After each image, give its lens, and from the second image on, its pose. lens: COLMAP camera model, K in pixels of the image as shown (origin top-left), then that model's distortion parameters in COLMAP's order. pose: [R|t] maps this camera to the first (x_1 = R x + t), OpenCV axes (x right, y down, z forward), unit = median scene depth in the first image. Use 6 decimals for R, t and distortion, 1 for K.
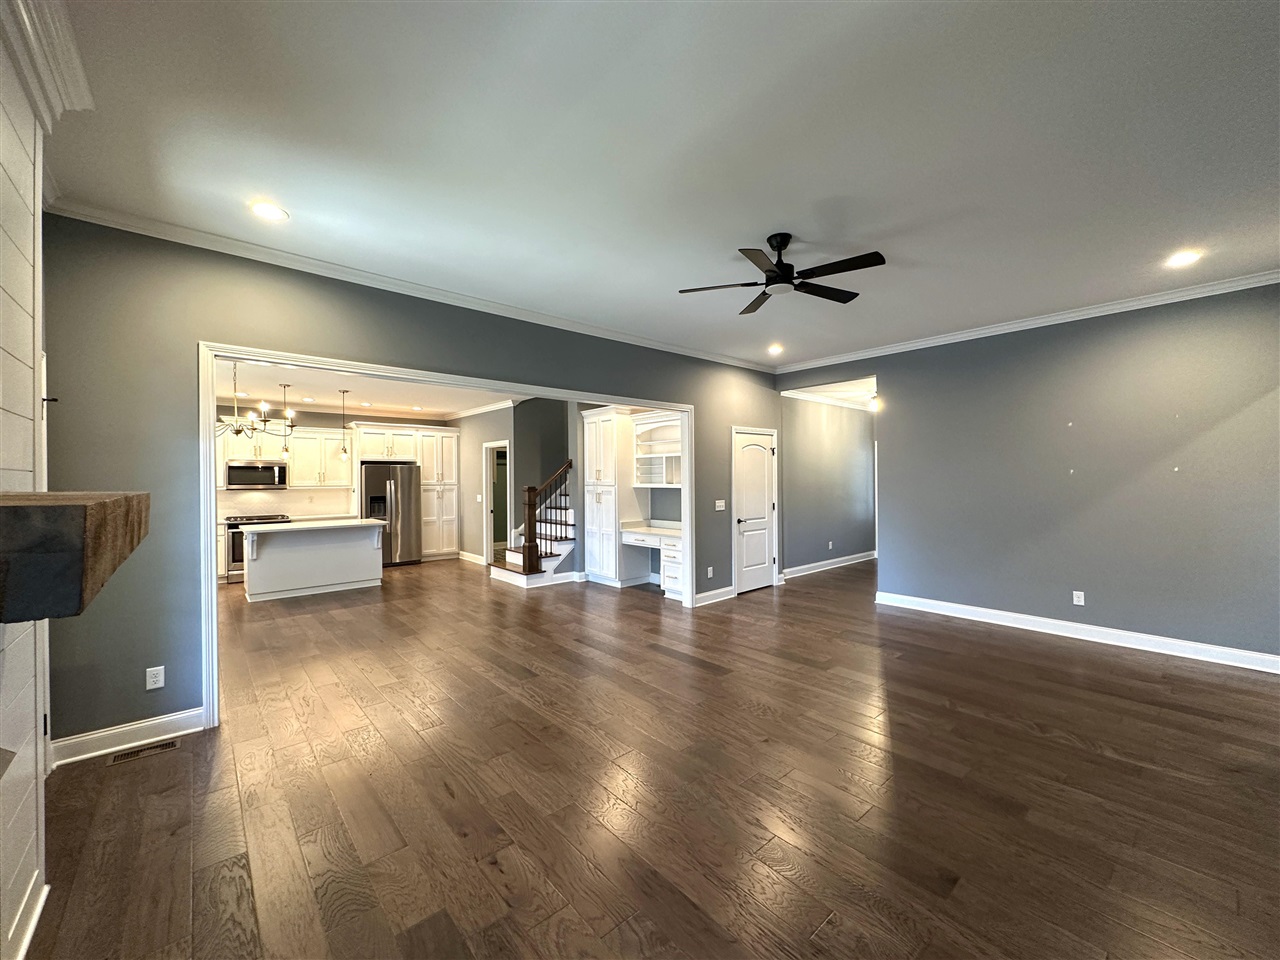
lens RADIAL K [[510.1, 0, 640.4], [0, 510.1, 480.3], [0, 0, 1]] dist [-0.003059, 0.000495]
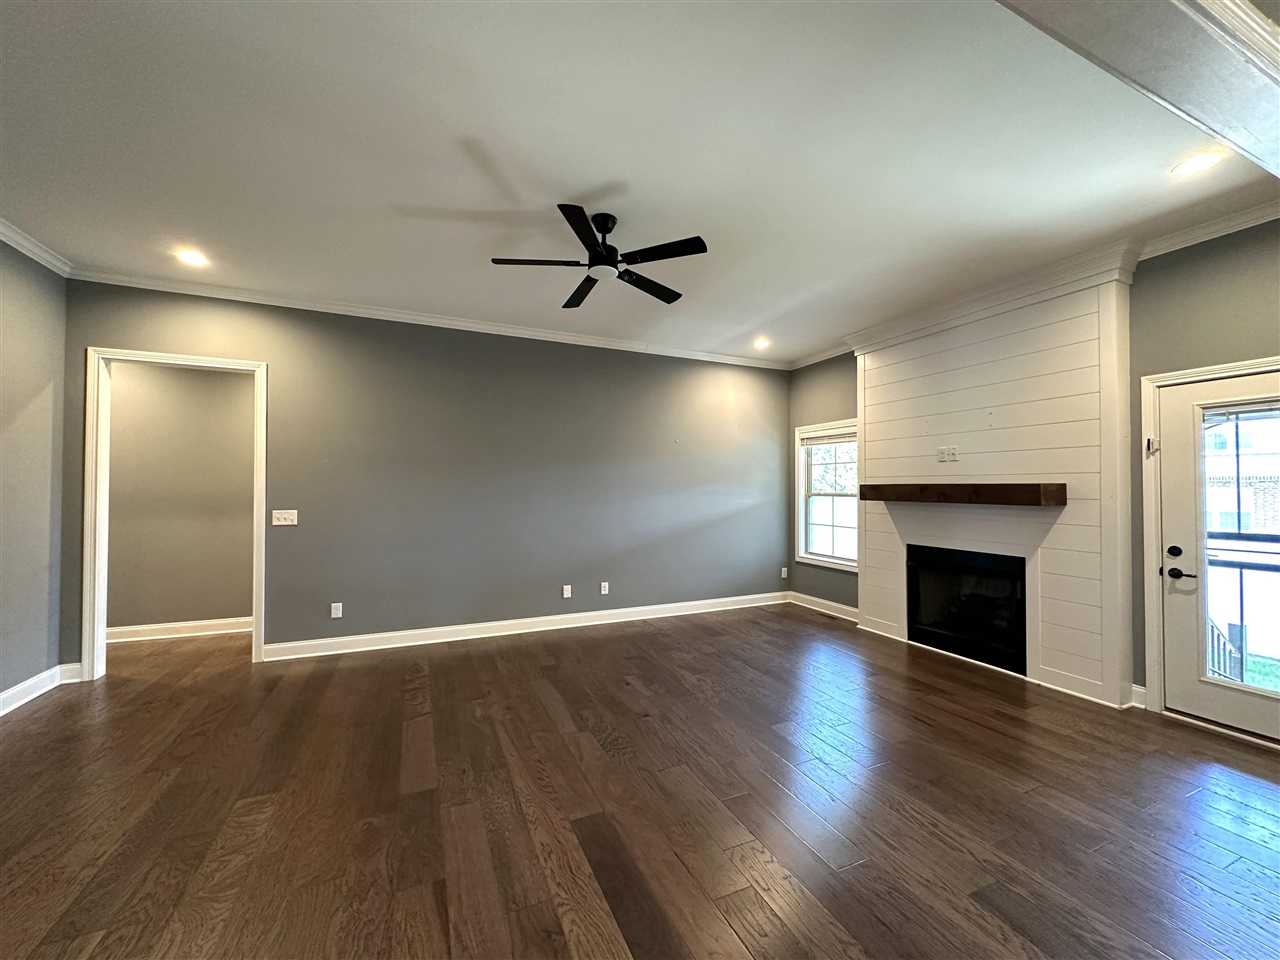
lens RADIAL K [[510.1, 0, 640.4], [0, 510.1, 480.3], [0, 0, 1]] dist [-0.003059, 0.000495]
pose [[-0.954624, 0.006058, 0.297753, -0.025097], [-0.001188, 0.999708, -0.024147, 0.009441], [-0.297813, -0.023405, -0.954337, 0.731083]]
